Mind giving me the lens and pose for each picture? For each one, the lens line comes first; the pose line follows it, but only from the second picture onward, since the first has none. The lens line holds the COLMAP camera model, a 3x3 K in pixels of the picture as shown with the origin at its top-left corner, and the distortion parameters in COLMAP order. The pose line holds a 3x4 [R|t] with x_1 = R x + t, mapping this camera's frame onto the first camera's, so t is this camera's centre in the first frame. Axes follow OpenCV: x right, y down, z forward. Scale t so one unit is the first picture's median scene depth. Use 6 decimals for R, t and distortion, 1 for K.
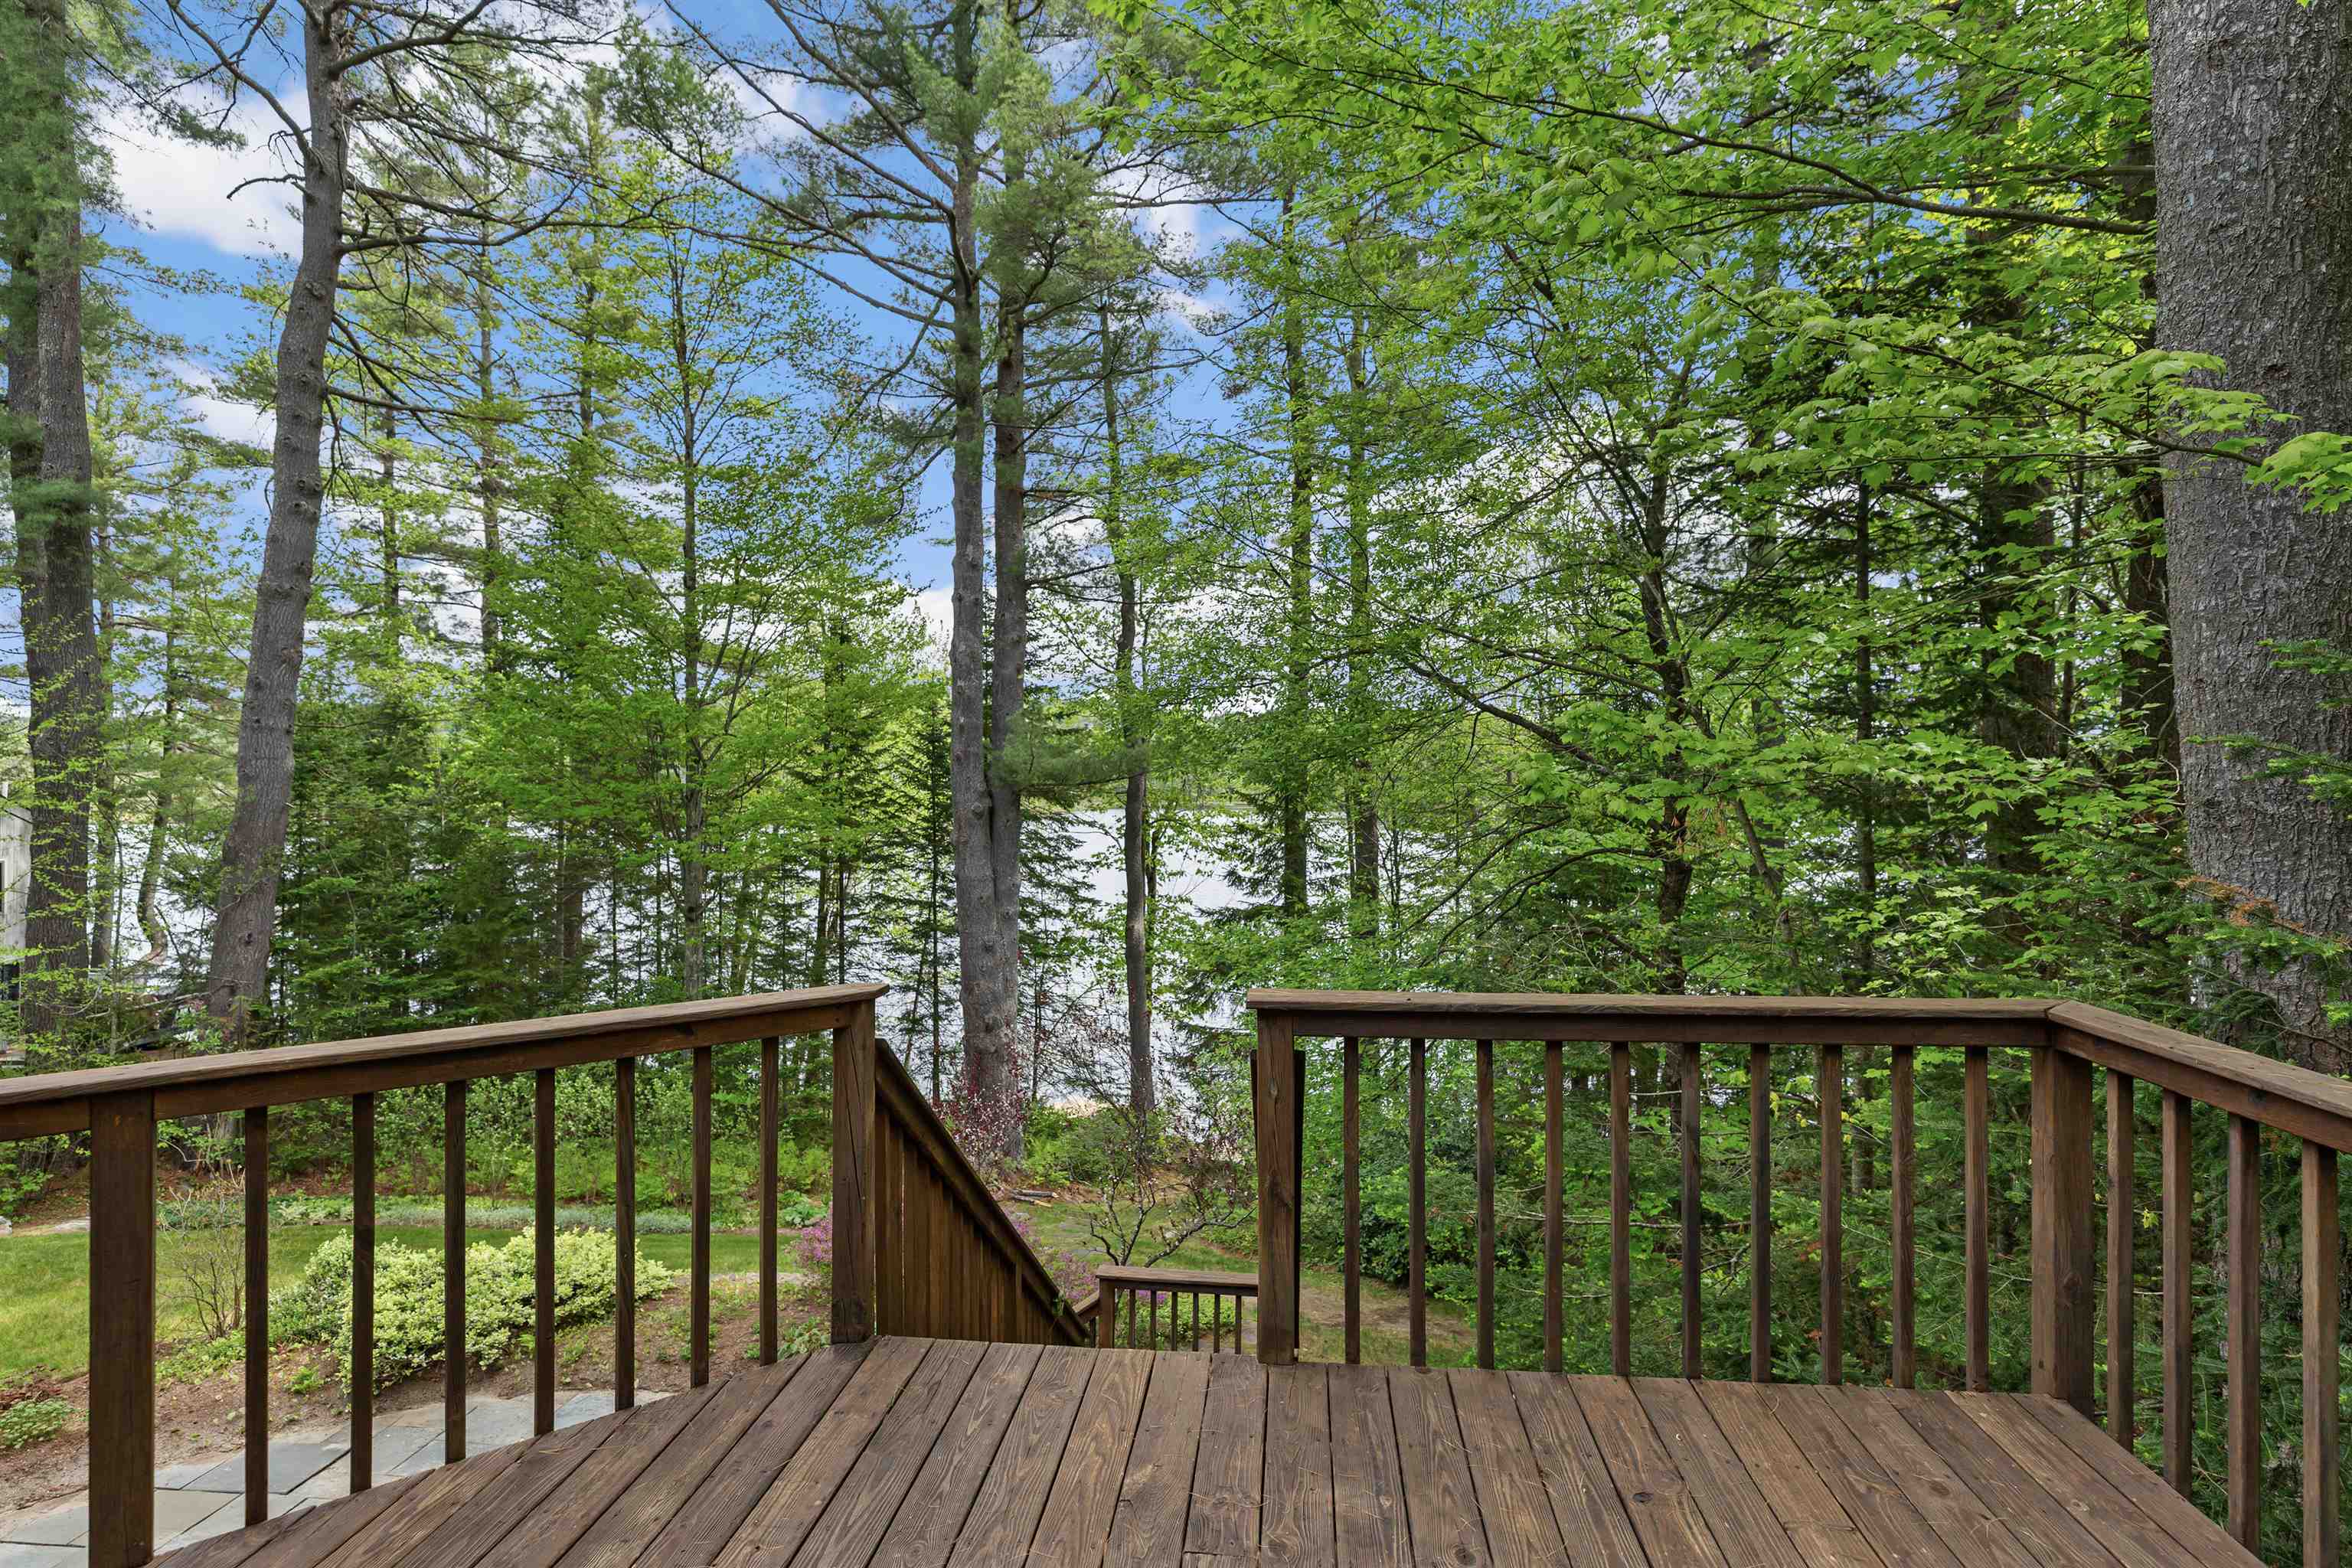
lens RADIAL K [[1207.3, 0, 1175.7], [0, 1207.3, 784.8], [0, 0, 1]] dist [0.001633, 0.001233]
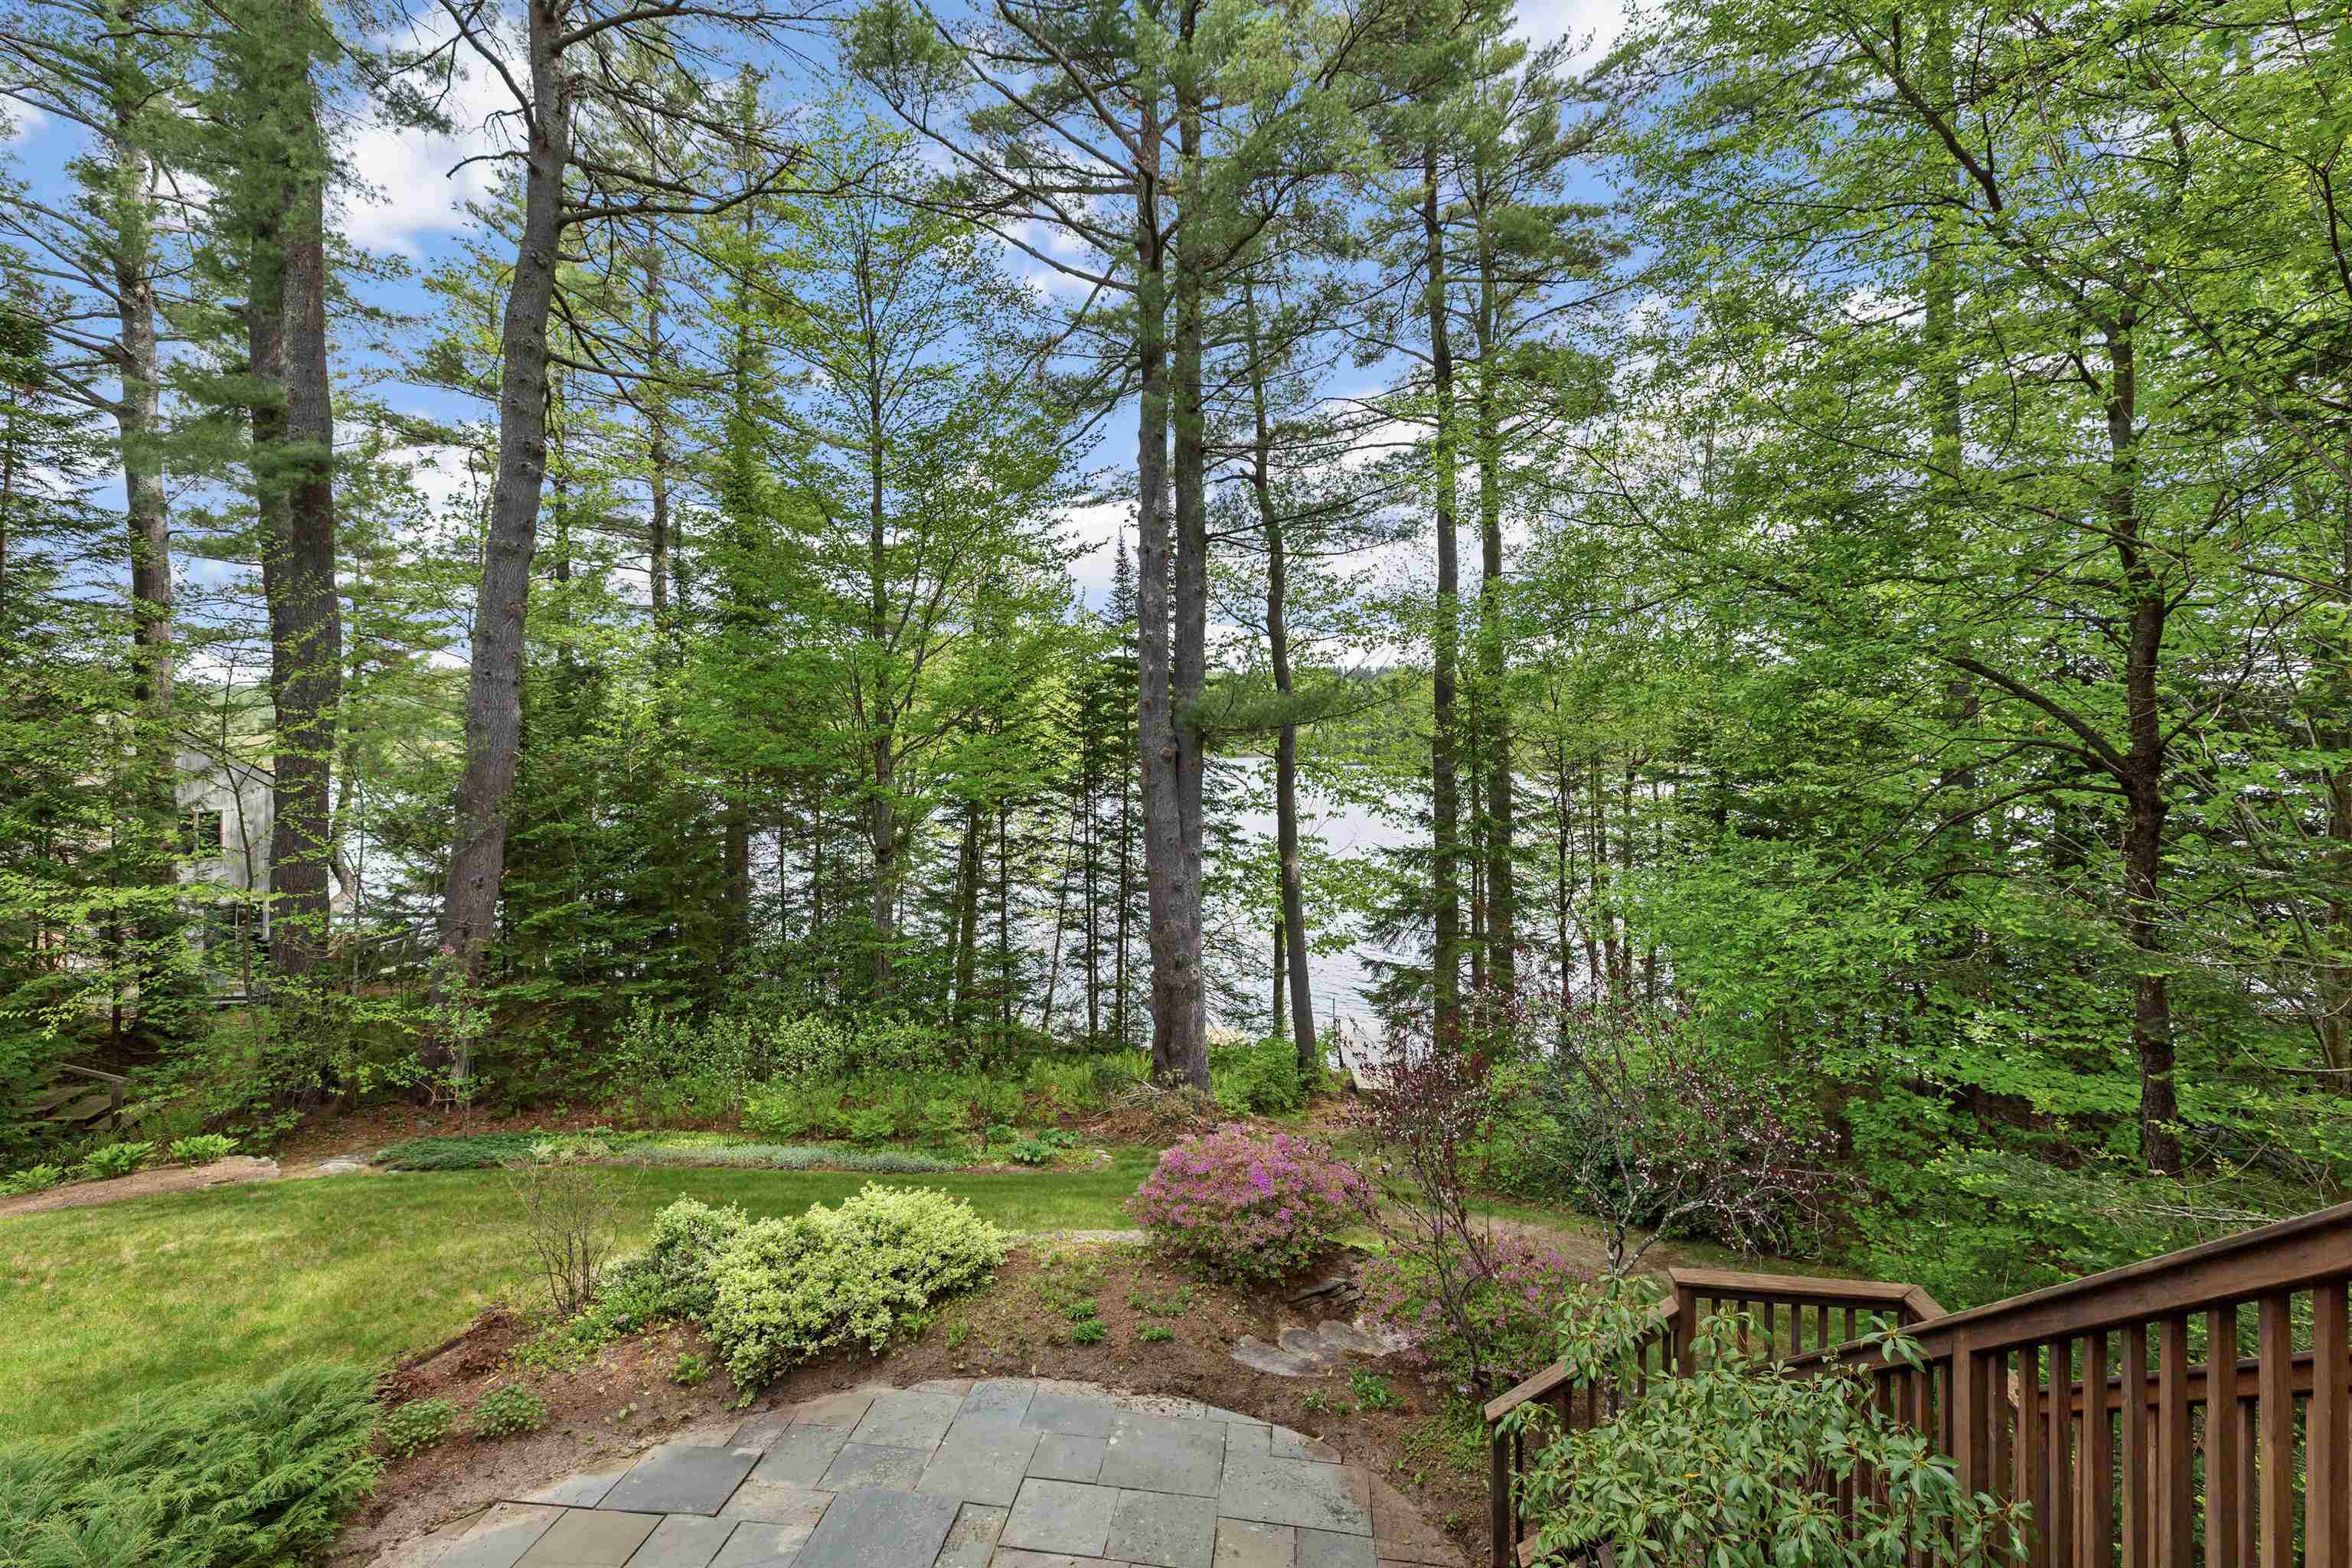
lens RADIAL K [[1079.6, 0, 1181.4], [0, 1079.6, 733.1], [0, 0, 1]] dist [0.003632, 0.000353]
pose [[0.999799, -0.007041, -0.018774, -0.125179], [0.006974, 0.999969, -0.003650, 0.005546], [0.018799, 0.003518, 0.999817, 0.070201]]
